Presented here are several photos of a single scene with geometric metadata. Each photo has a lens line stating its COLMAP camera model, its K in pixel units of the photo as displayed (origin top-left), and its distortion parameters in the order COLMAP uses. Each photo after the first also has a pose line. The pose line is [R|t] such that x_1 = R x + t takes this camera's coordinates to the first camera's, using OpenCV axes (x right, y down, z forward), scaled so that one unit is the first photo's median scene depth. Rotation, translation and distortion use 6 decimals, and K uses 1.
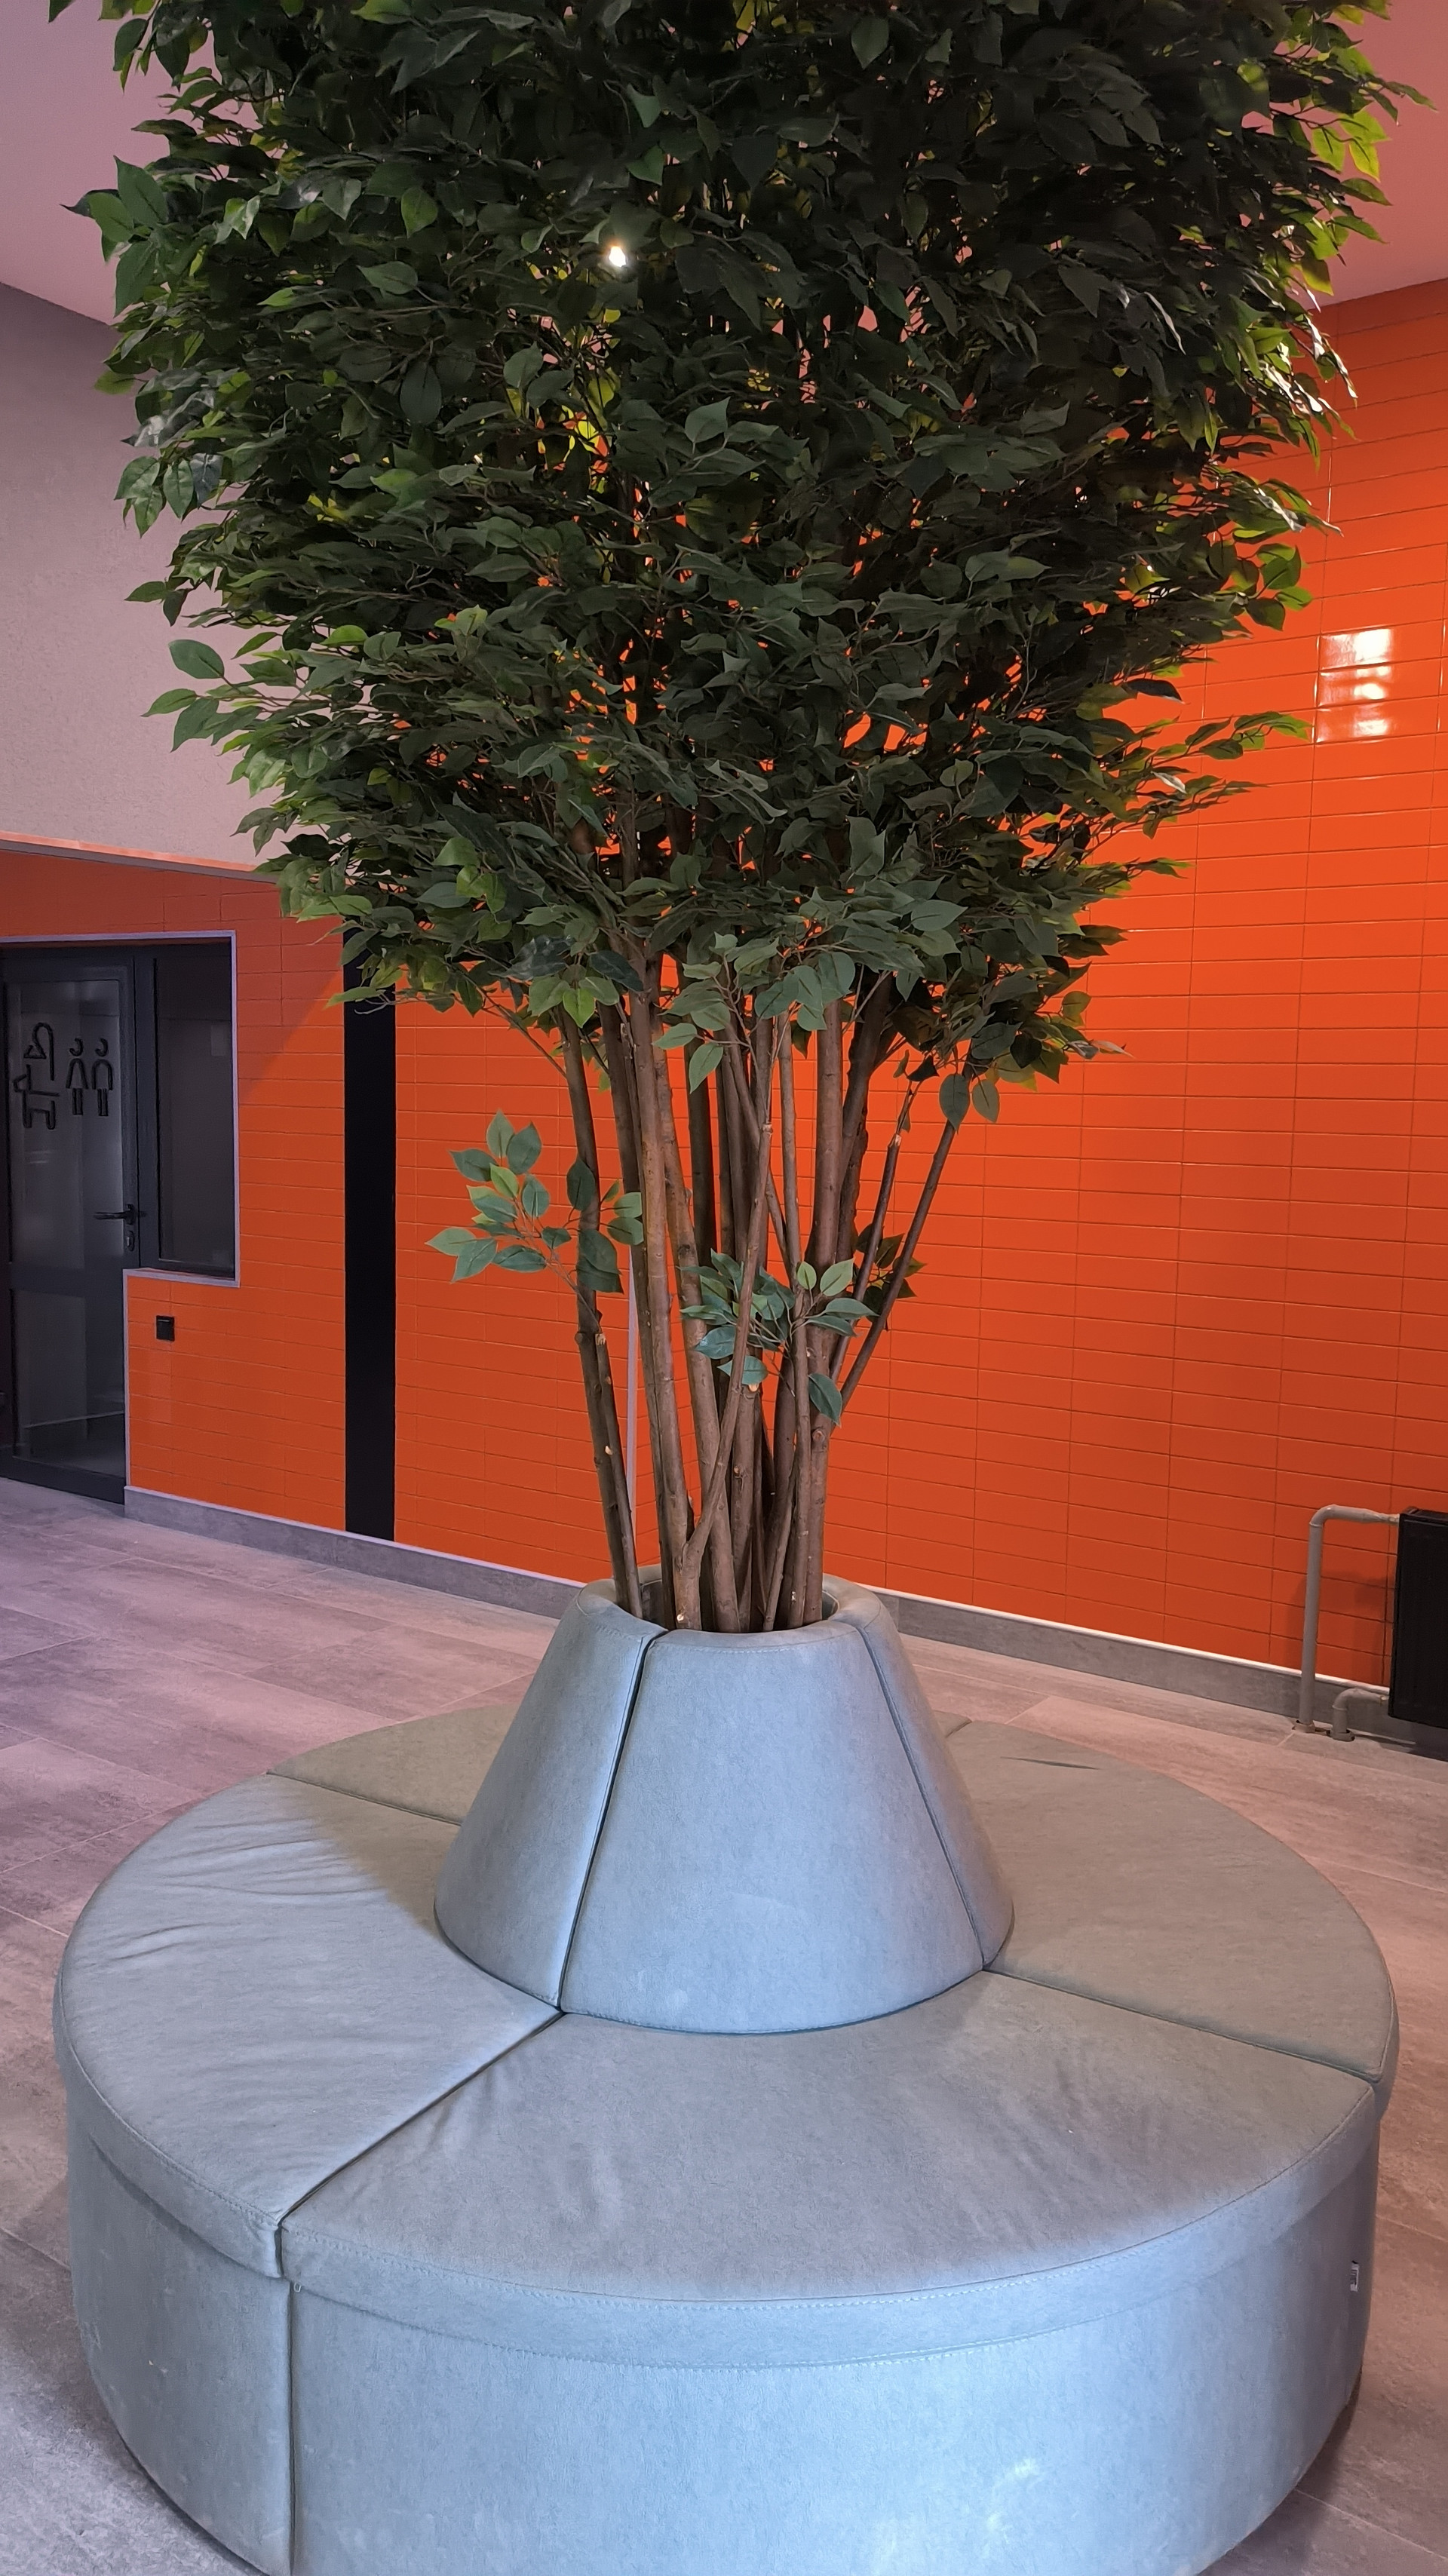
lens RADIAL K [[1874.8, 0, 725.8], [0, 1874.8, 1289.0], [0, 0, 1]] dist [0.049470, -0.035740]
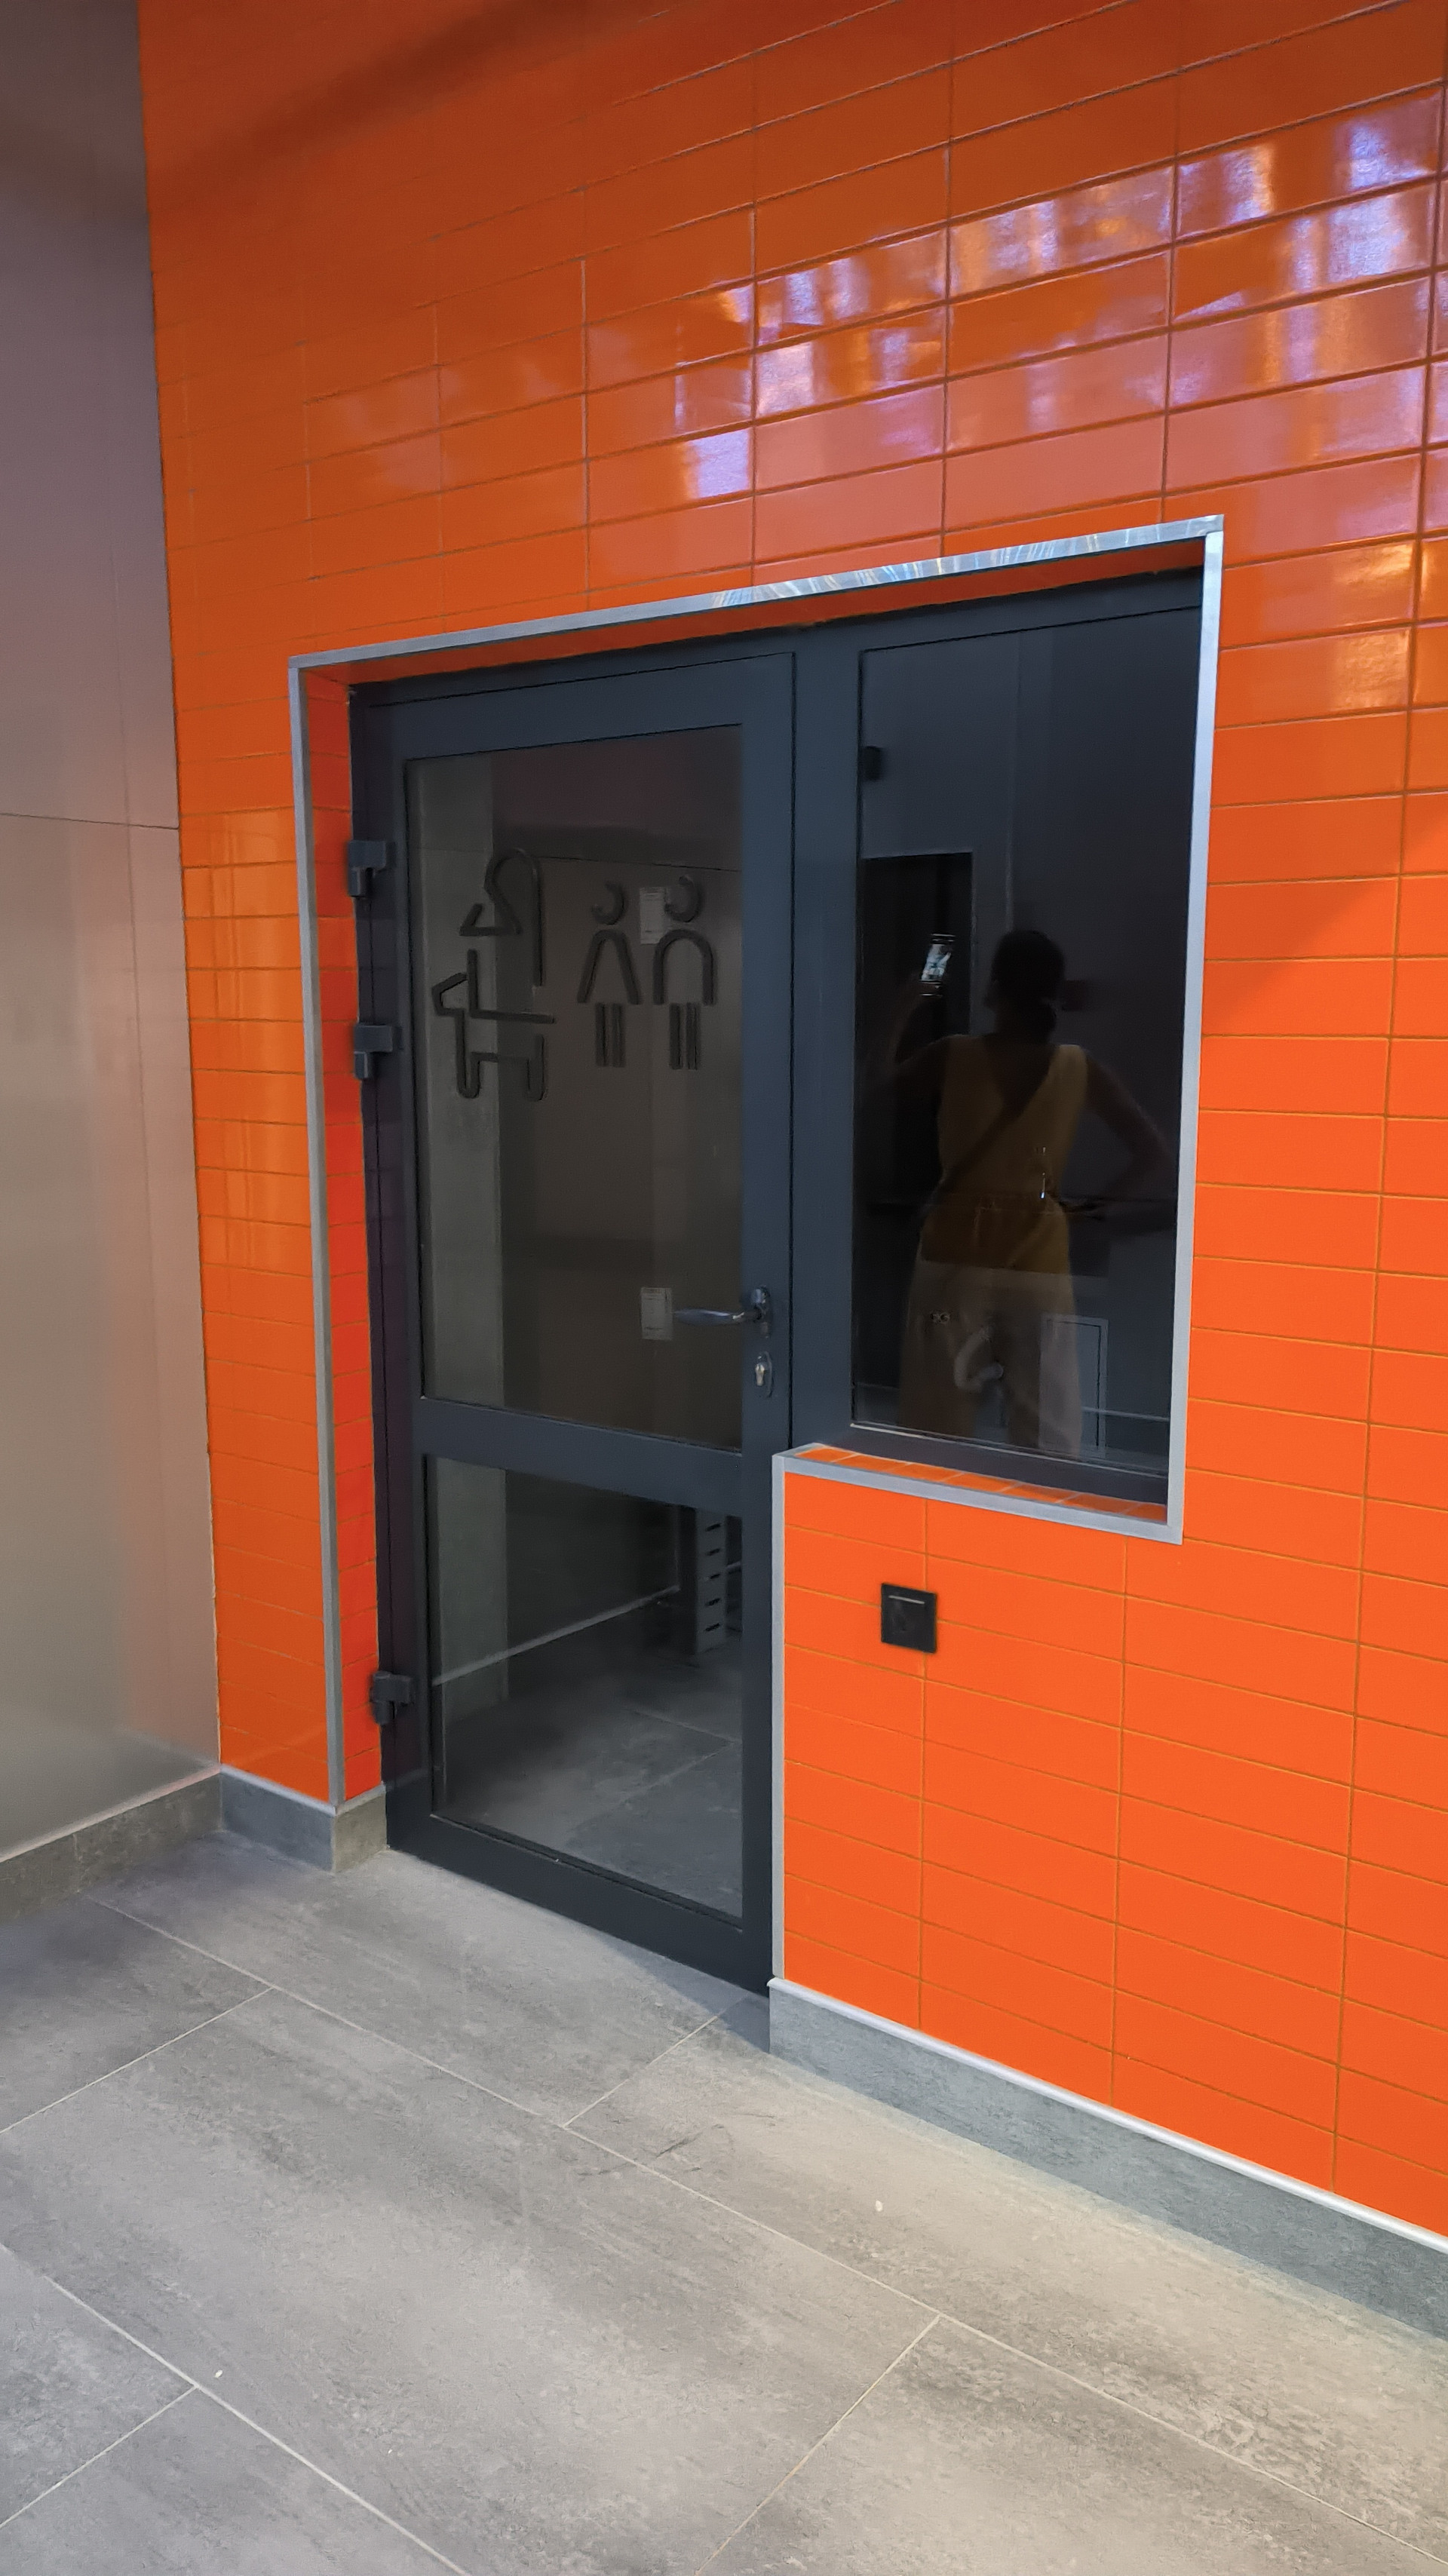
lens RADIAL K [[1874.8, 0, 722.7], [0, 1874.8, 1287.4], [0, 0, 1]] dist [0.049470, -0.035740]
pose [[0.999106, -0.011816, -0.040599, -0.319409], [0.013690, 0.998839, 0.046193, -0.065610], [0.040006, -0.046708, 0.998107, 0.614725]]
